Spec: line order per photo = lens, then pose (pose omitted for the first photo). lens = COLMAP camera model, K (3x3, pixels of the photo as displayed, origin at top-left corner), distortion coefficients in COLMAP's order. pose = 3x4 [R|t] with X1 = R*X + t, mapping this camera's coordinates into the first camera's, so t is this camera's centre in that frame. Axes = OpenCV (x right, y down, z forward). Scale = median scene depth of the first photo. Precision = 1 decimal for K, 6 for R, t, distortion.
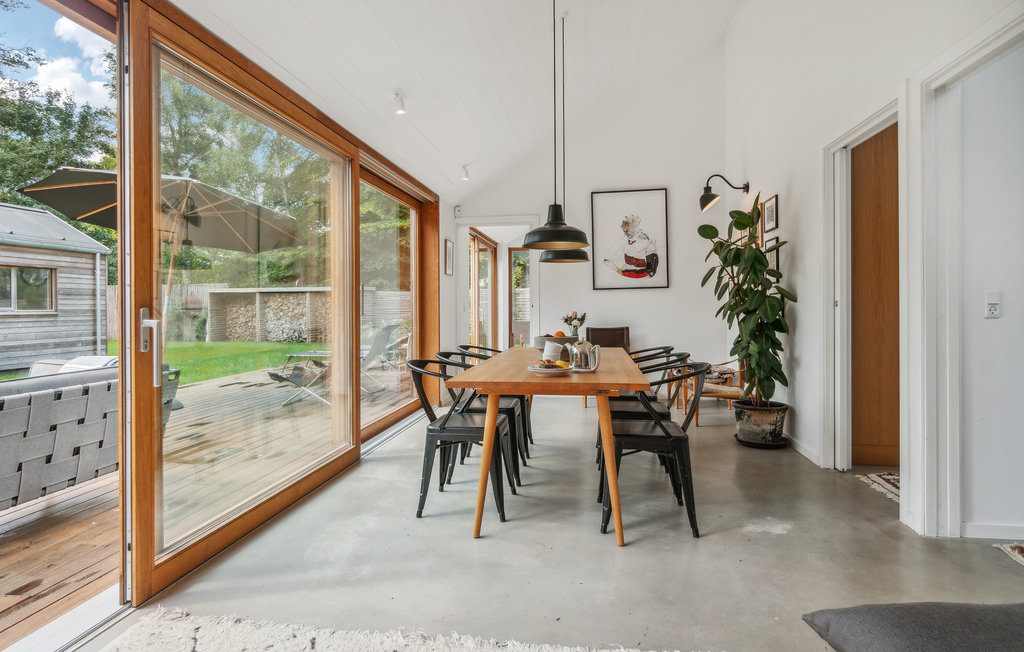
lens RADIAL K [[584.0, 0, 502.9], [0, 584.0, 308.0], [0, 0, 1]] dist [-0.003095, 0.000252]
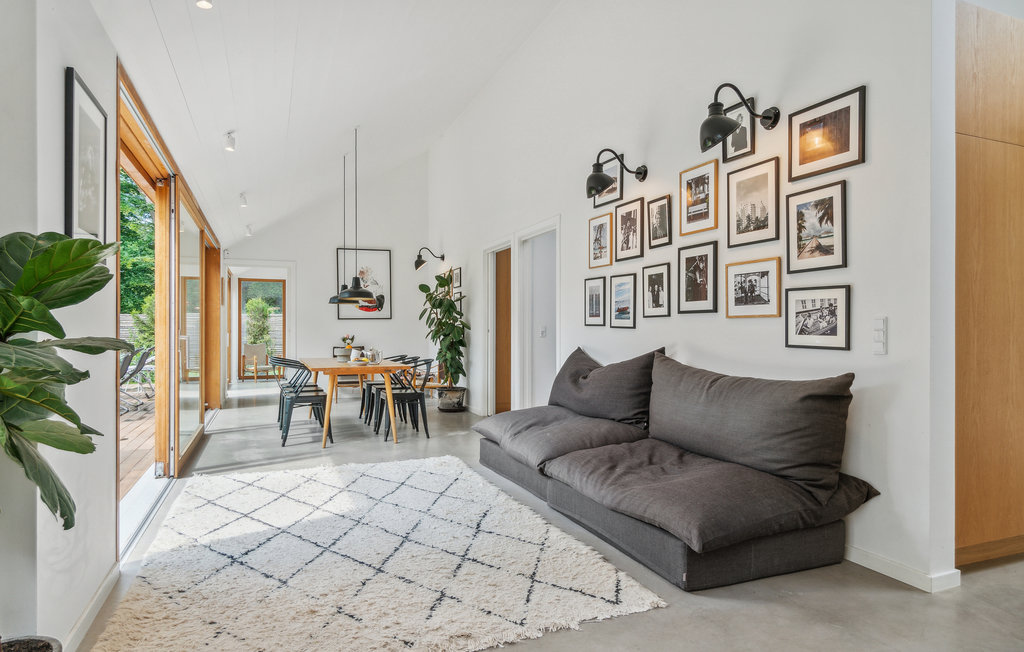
lens RADIAL K [[584.0, 0, 511.6], [0, 584.0, 328.5], [0, 0, 1]] dist [-0.003095, 0.000252]
pose [[0.859879, 0.009891, 0.510402, -0.298095], [-0.005110, 0.999929, -0.010768, 0.004512], [-0.510473, 0.006651, 0.859868, -0.596207]]
